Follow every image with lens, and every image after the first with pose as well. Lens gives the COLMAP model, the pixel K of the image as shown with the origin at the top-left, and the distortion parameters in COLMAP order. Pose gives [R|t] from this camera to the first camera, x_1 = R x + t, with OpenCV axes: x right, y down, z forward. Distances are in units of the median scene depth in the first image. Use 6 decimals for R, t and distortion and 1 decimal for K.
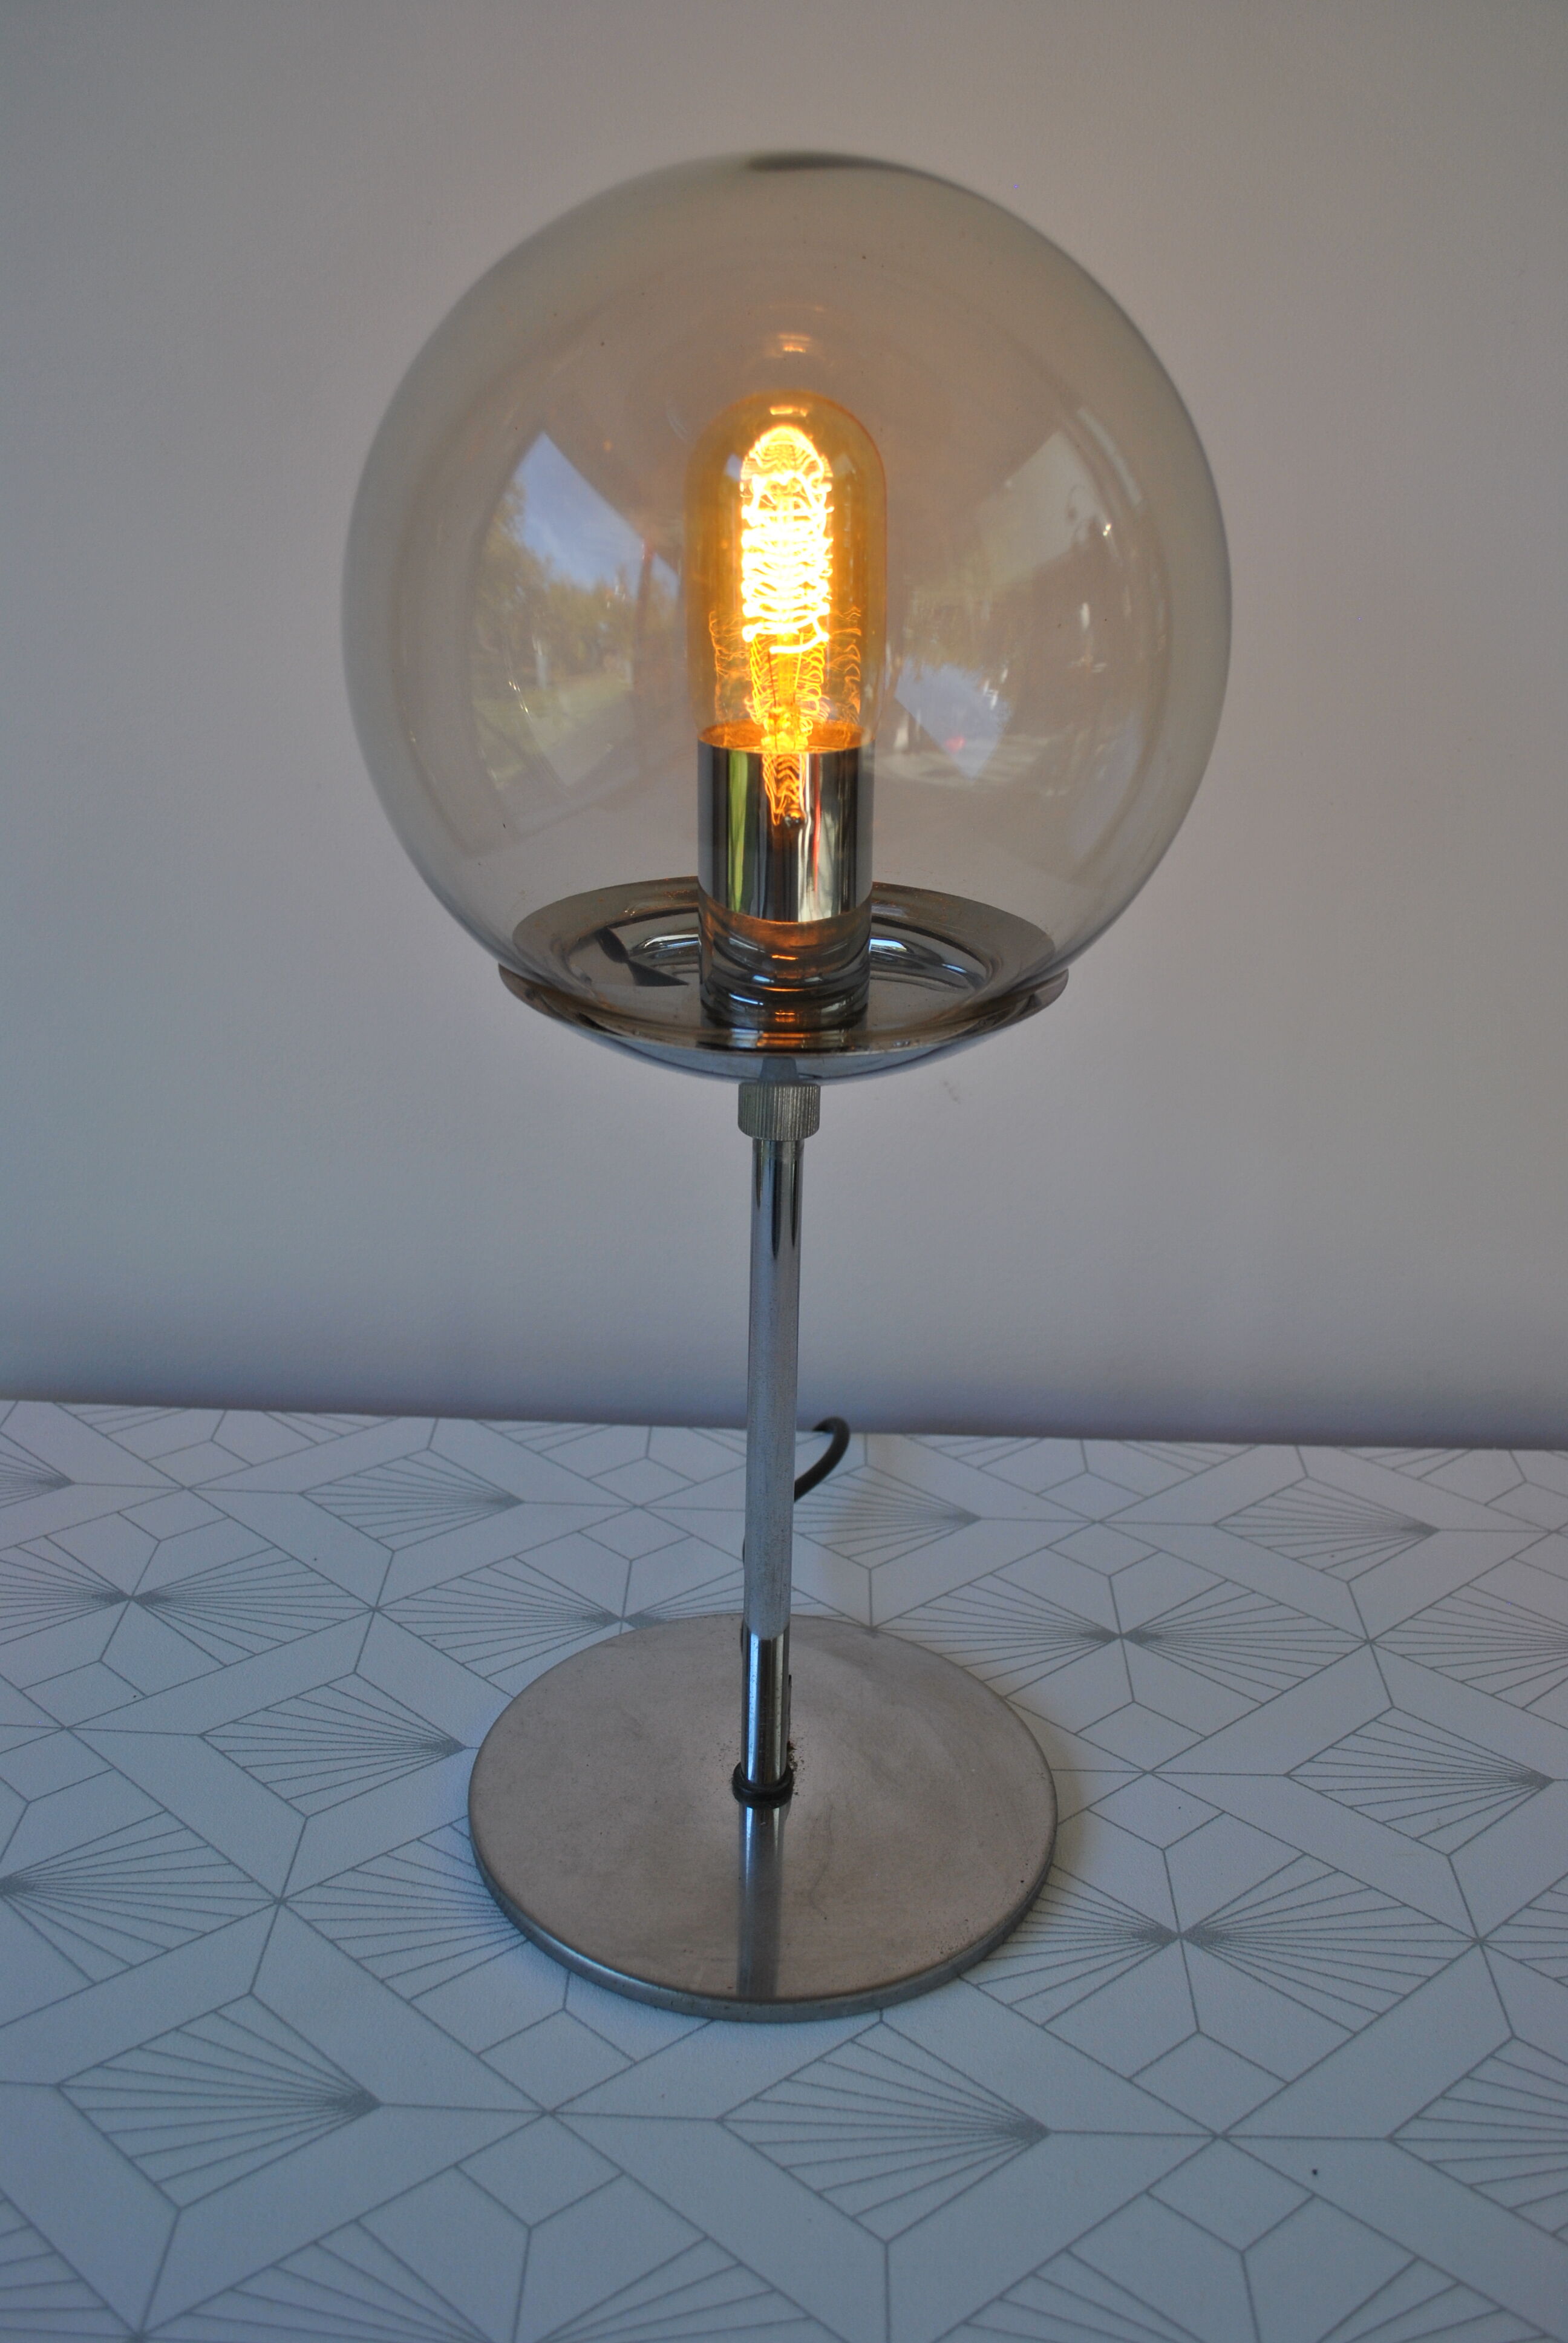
lens RADIAL K [[2192.6, 0, 784.0], [0, 2192.6, 1171.5], [0, 0, 1]] dist [-0.066635, 0.006292]
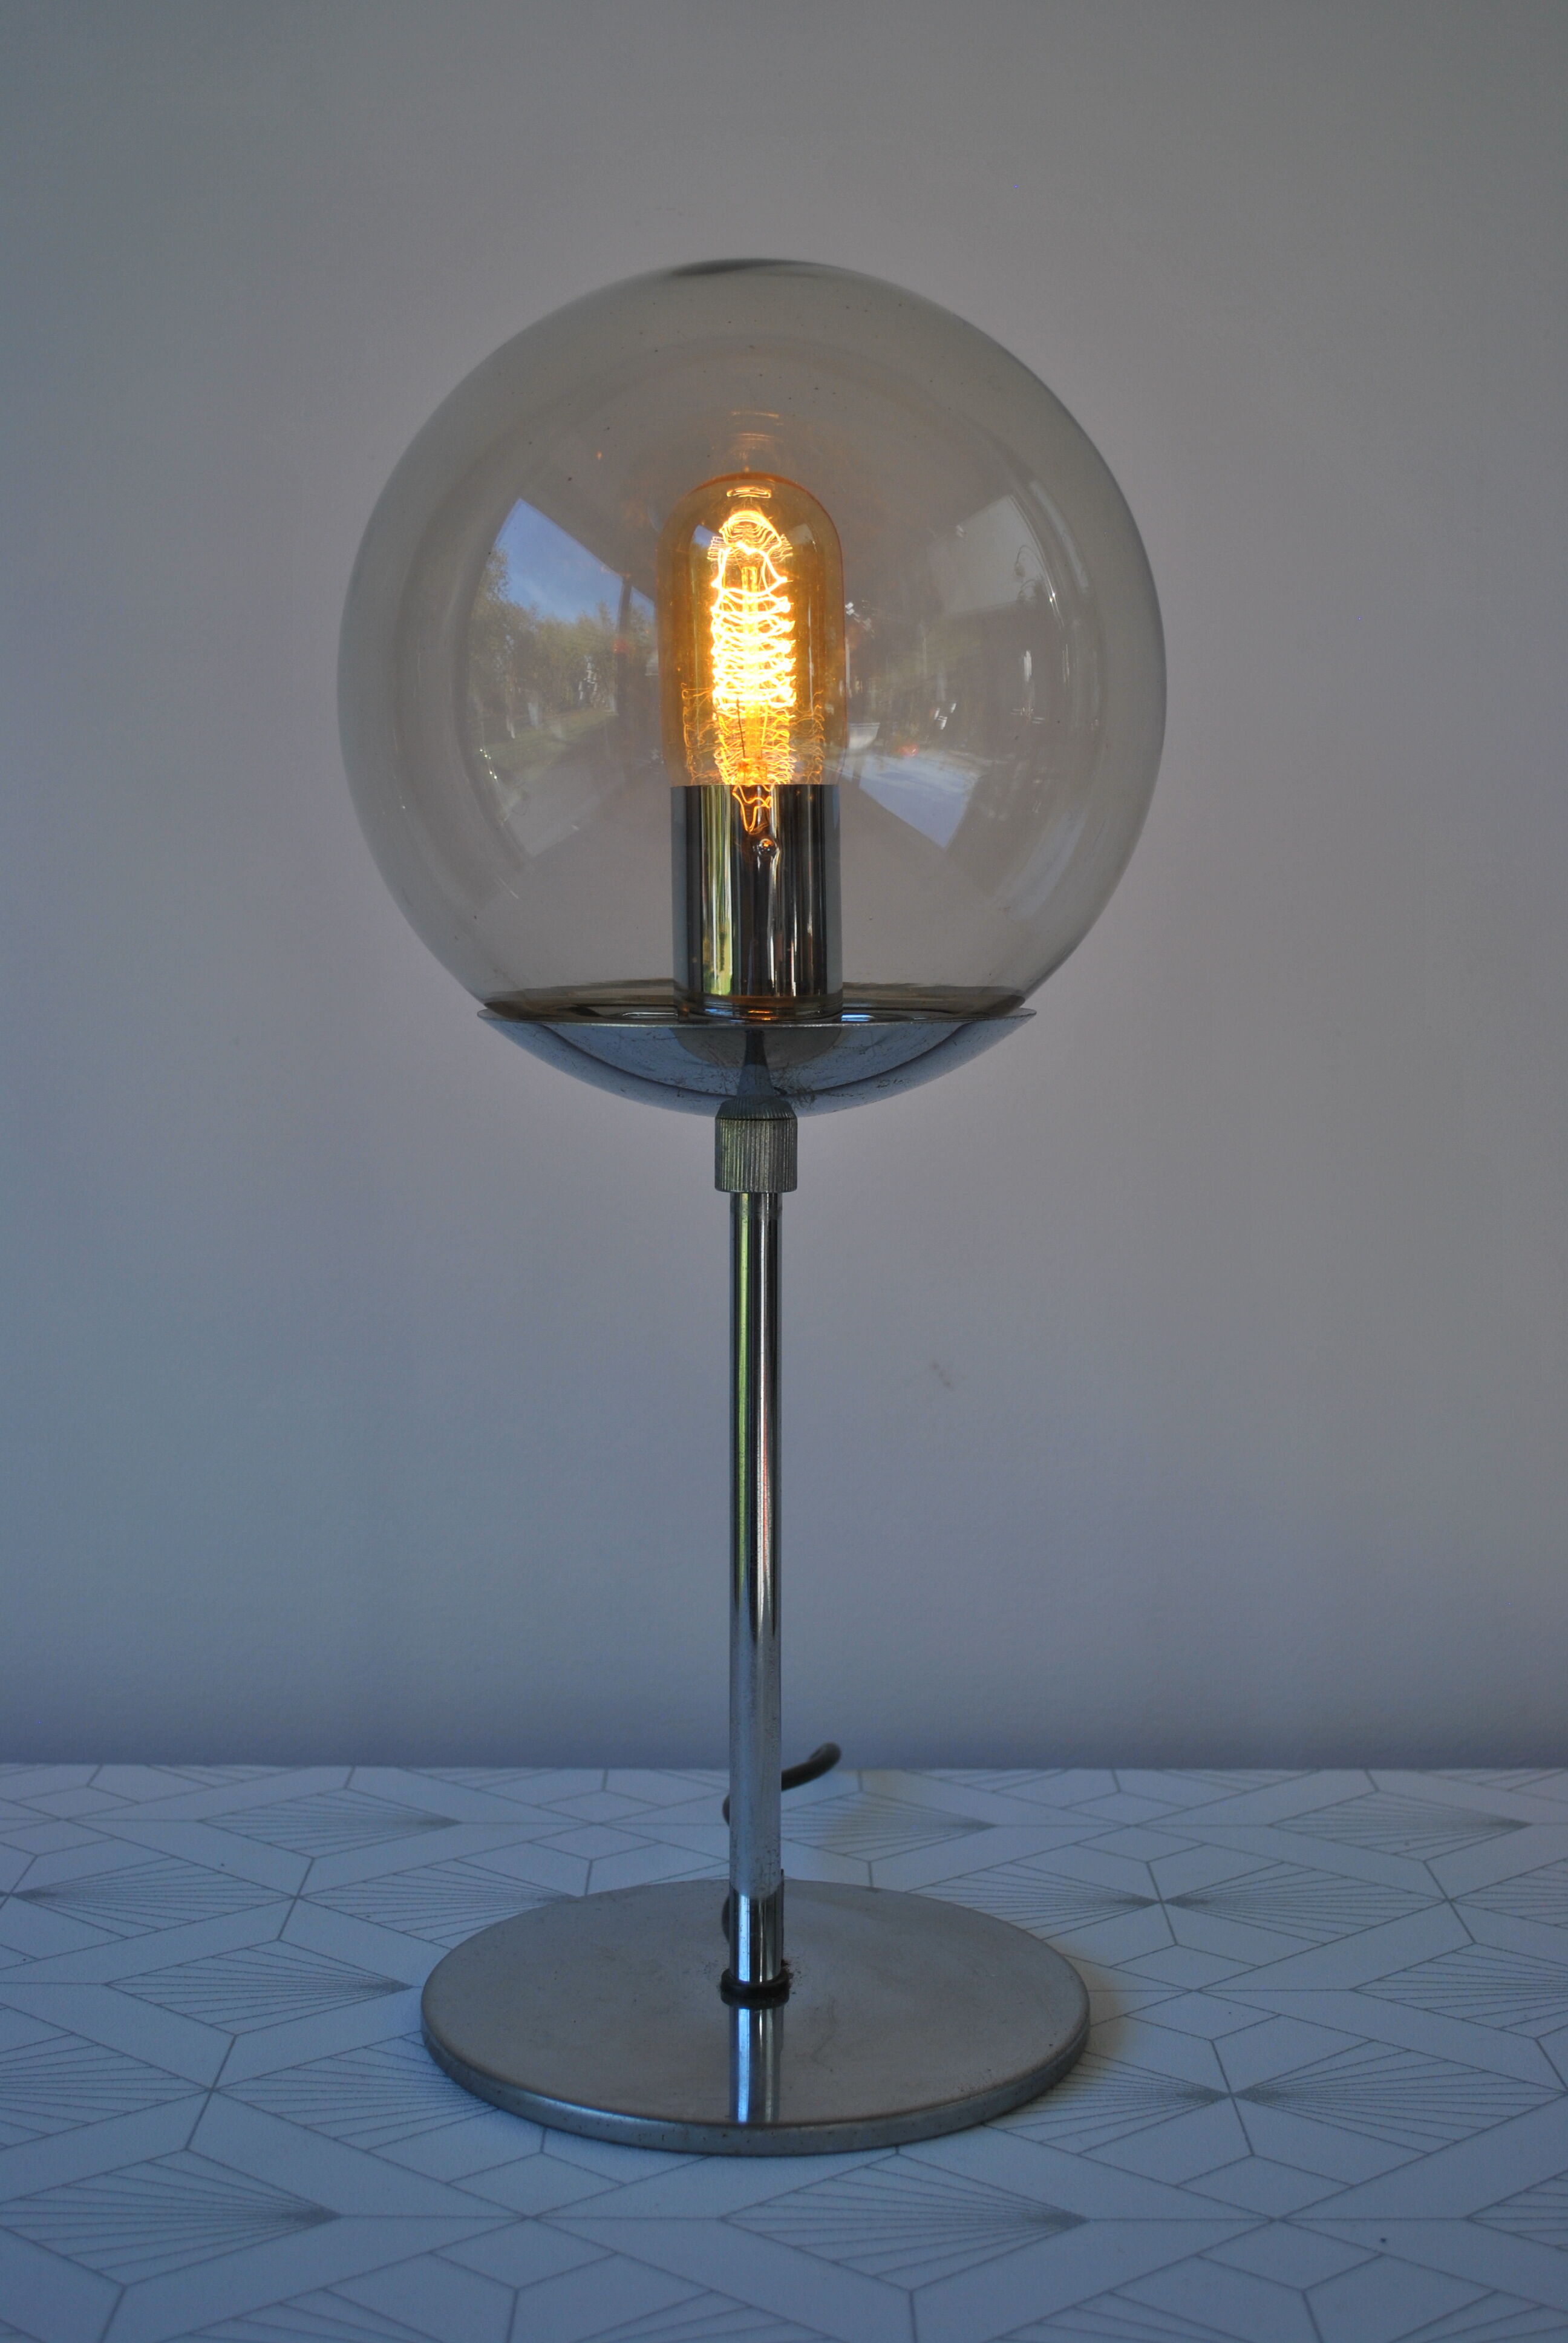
lens RADIAL K [[3241.3, 0, 784.0], [0, 3241.3, 1171.5], [0, 0, 1]] dist [-0.035646, -0.029382]
pose [[0.999416, -0.023956, 0.024369, -0.024409], [0.030272, 0.951515, -0.306108, 0.410063], [-0.015855, 0.306667, 0.951685, -0.385586]]
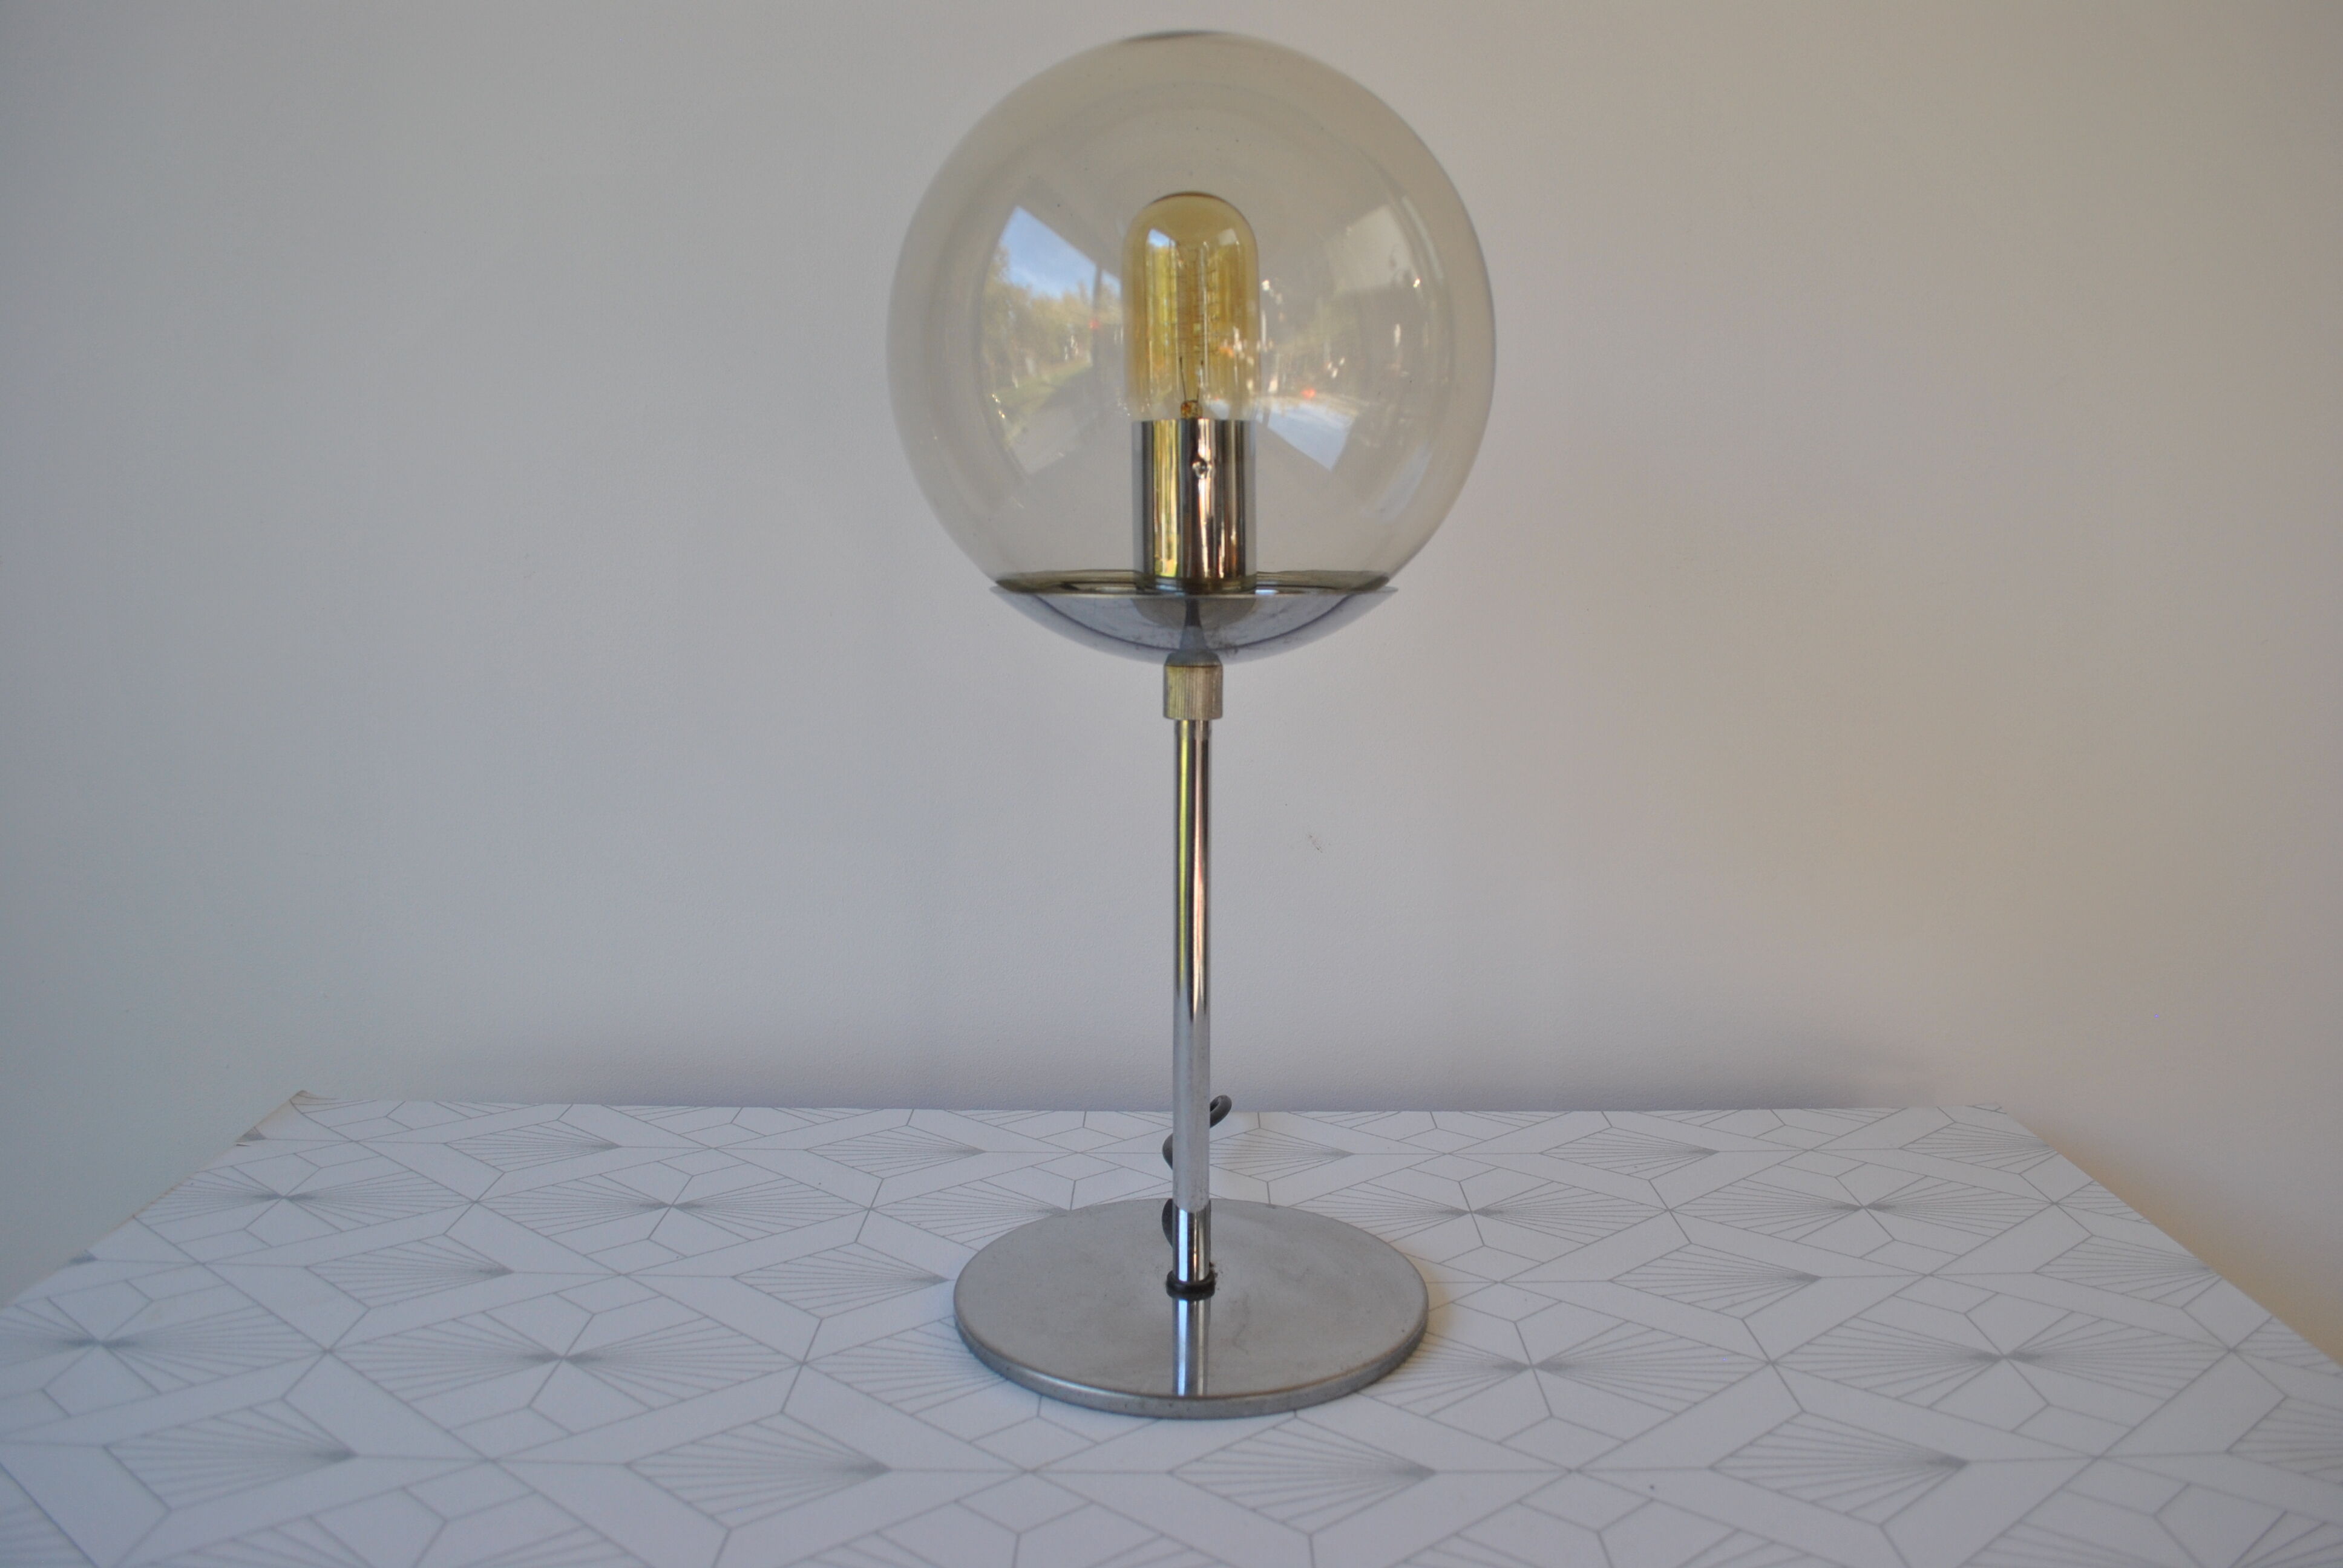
lens RADIAL K [[1893.7, 0, 1202.9], [0, 1893.7, 783.8], [0, 0, 1]] dist [-0.087511, -0.000545]
pose [[0.999301, -0.023512, 0.029055, -0.030323], [0.030338, 0.964290, -0.263107, 0.321458], [-0.021831, 0.263804, 0.964329, -0.121592]]
